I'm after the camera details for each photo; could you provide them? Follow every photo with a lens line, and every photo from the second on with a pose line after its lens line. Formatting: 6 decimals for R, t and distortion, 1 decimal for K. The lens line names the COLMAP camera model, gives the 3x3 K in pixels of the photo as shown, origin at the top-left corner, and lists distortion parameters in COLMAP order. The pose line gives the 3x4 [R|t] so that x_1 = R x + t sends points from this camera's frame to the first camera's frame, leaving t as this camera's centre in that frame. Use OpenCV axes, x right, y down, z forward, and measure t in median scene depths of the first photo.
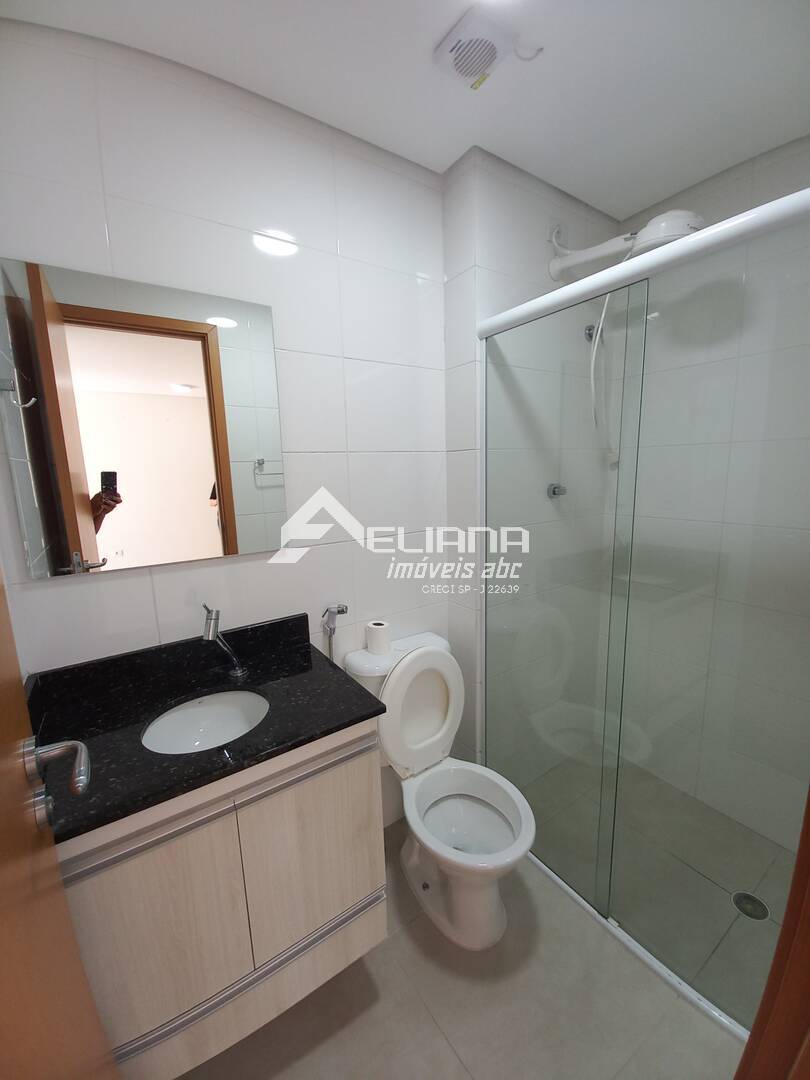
lens RADIAL K [[434.2, 0, 405.1], [0, 434.2, 538.3], [0, 0, 1]] dist [0.002616, -0.009387]
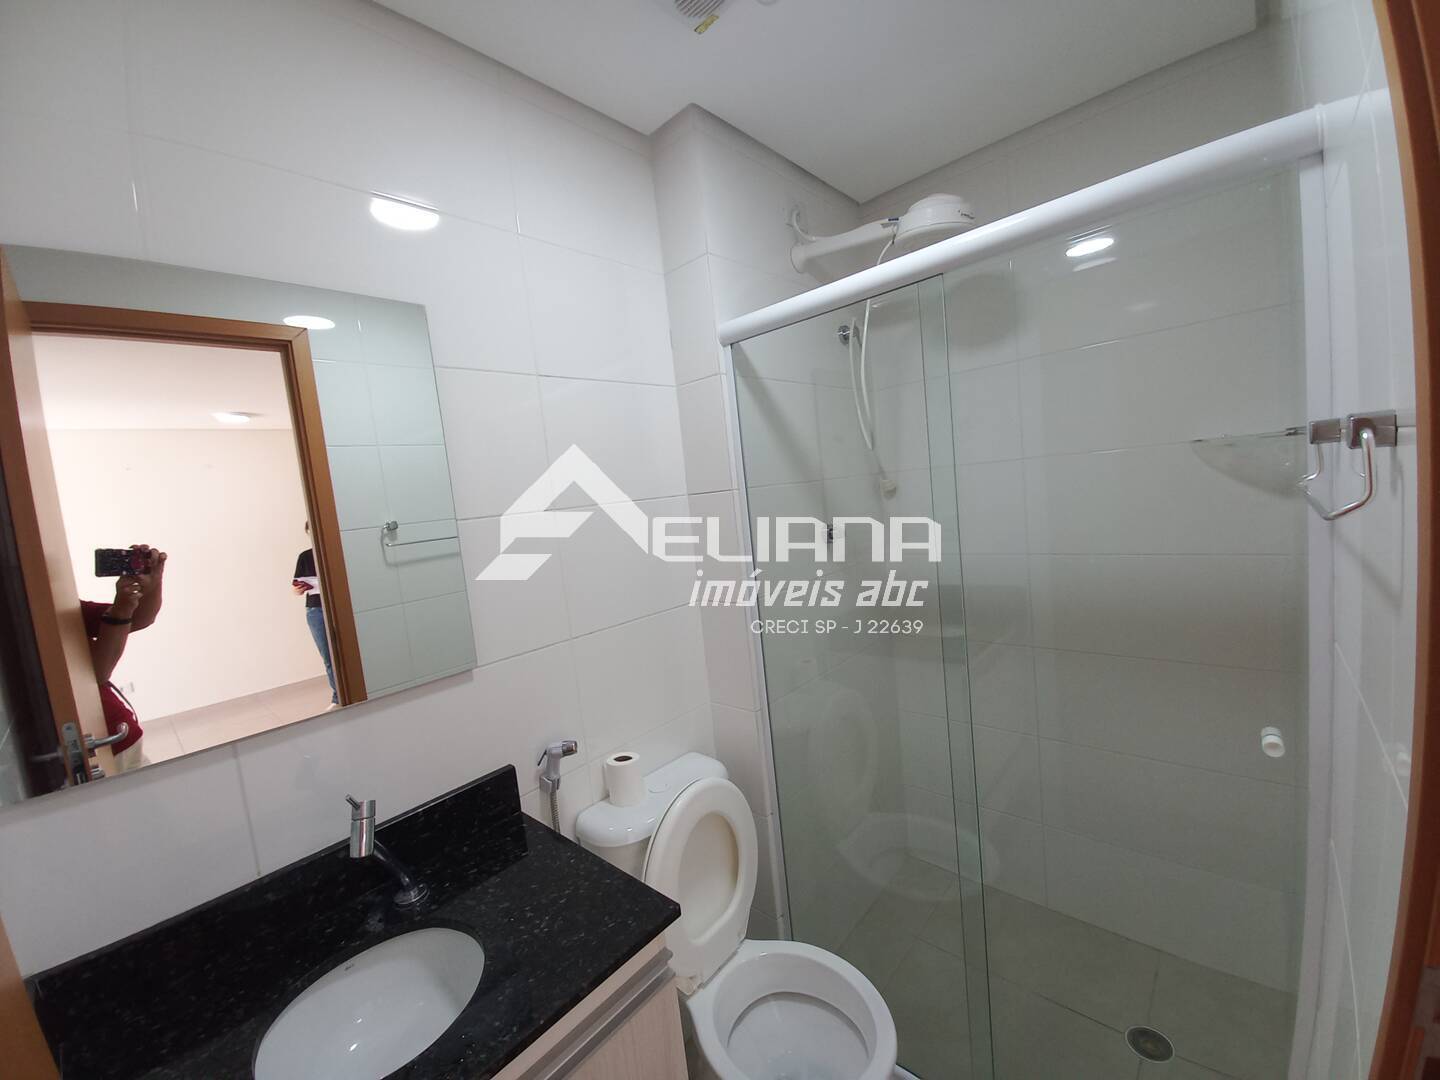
lens RADIAL K [[579.0, 0, 729.8], [0, 579.0, 537.1], [0, 0, 1]] dist [0.002616, -0.009387]
pose [[0.966998, -0.093933, 0.236836, -0.085831], [0.116808, 0.989557, -0.084451, -0.047487], [-0.226430, 0.109328, 0.967872, 0.069214]]
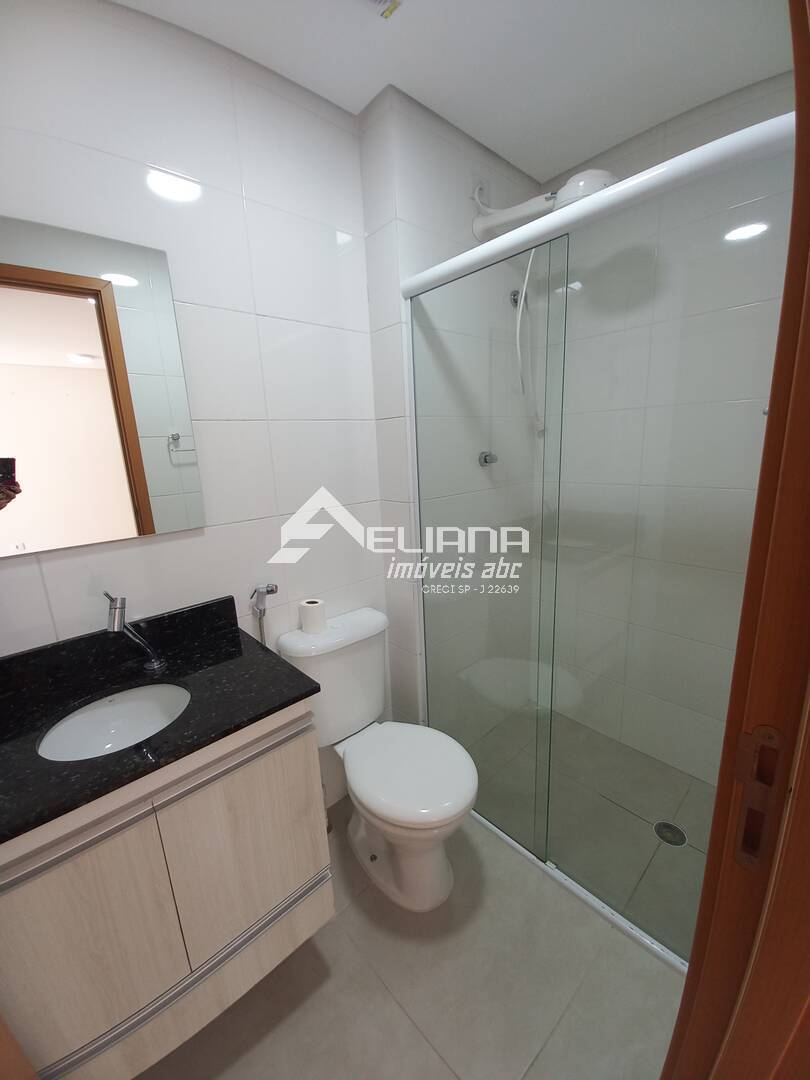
lens RADIAL K [[434.2, 0, 407.2], [0, 434.2, 539.8], [0, 0, 1]] dist [0.002616, -0.009387]
pose [[0.988690, -0.048831, 0.141802, 0.017685], [0.041232, 0.997577, 0.056040, 0.016179], [-0.144194, -0.049560, 0.988308, 0.032178]]
